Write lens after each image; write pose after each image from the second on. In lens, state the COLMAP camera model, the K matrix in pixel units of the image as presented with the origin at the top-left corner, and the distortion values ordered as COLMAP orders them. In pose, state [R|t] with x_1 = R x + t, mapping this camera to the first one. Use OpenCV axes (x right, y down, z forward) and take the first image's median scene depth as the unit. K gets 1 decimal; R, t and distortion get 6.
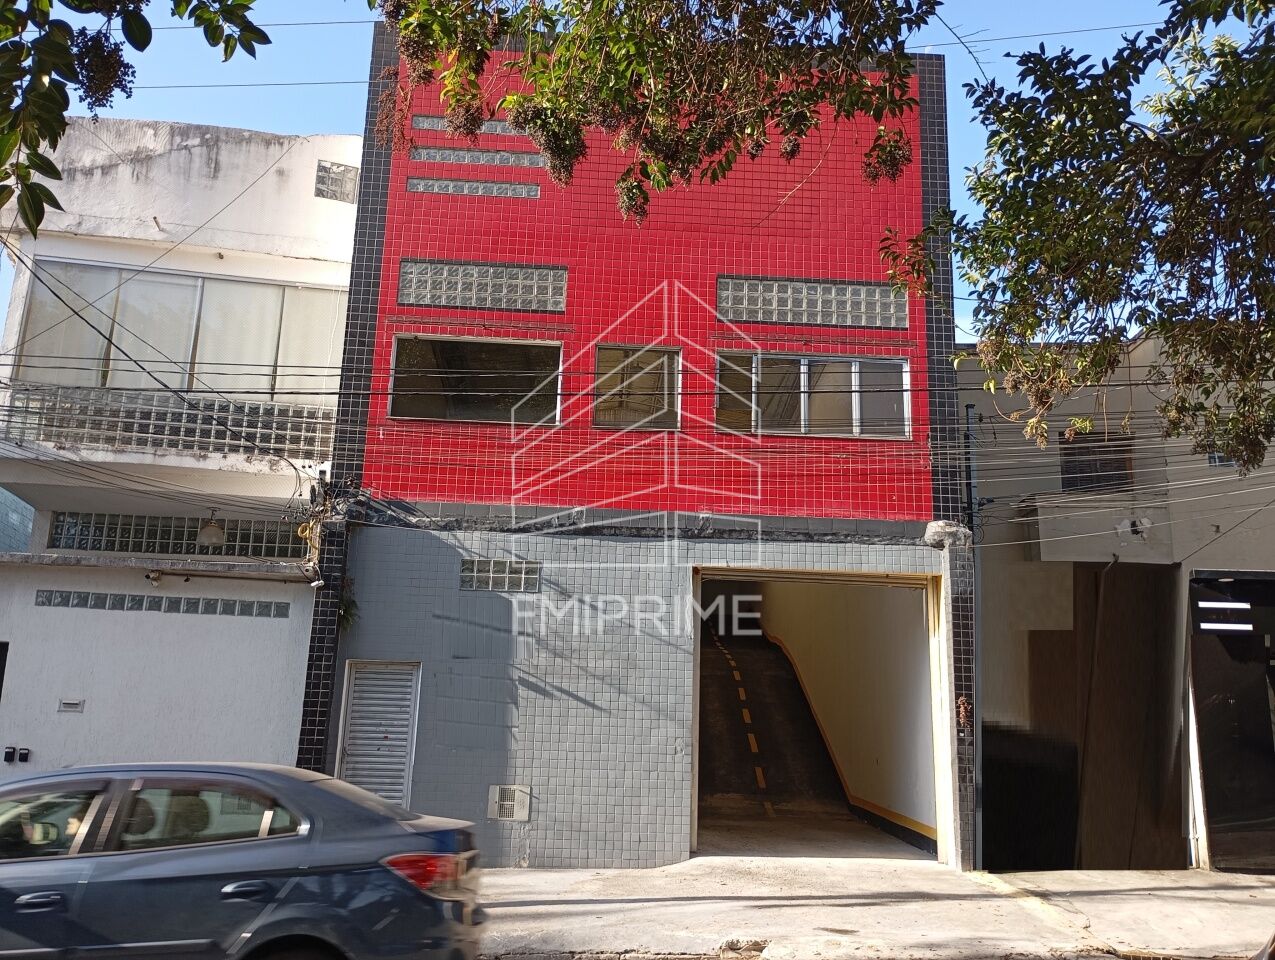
lens RADIAL K [[1029.8, 0, 637.5], [0, 1029.8, 480.0], [0, 0, 1]] dist [0.067657, -0.087840]
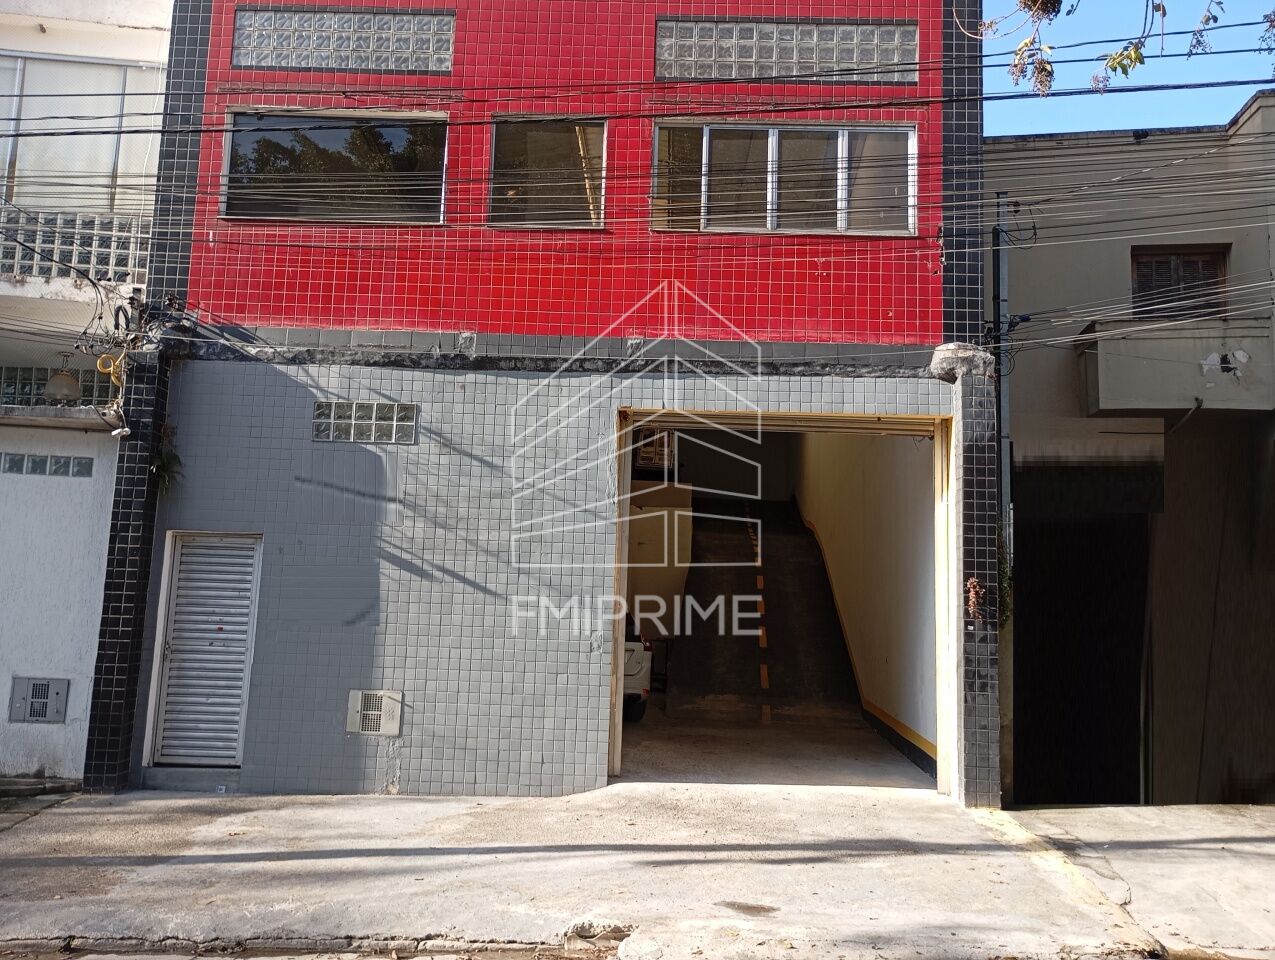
lens RADIAL K [[1055.9, 0, 634.4], [0, 1055.9, 464.8], [0, 0, 1]] dist [0.062947, -0.081885]
pose [[0.997963, -0.005640, -0.063551, 0.117027], [0.011291, 0.995975, 0.088920, 0.056948], [0.062793, -0.089456, 0.994009, 0.232349]]
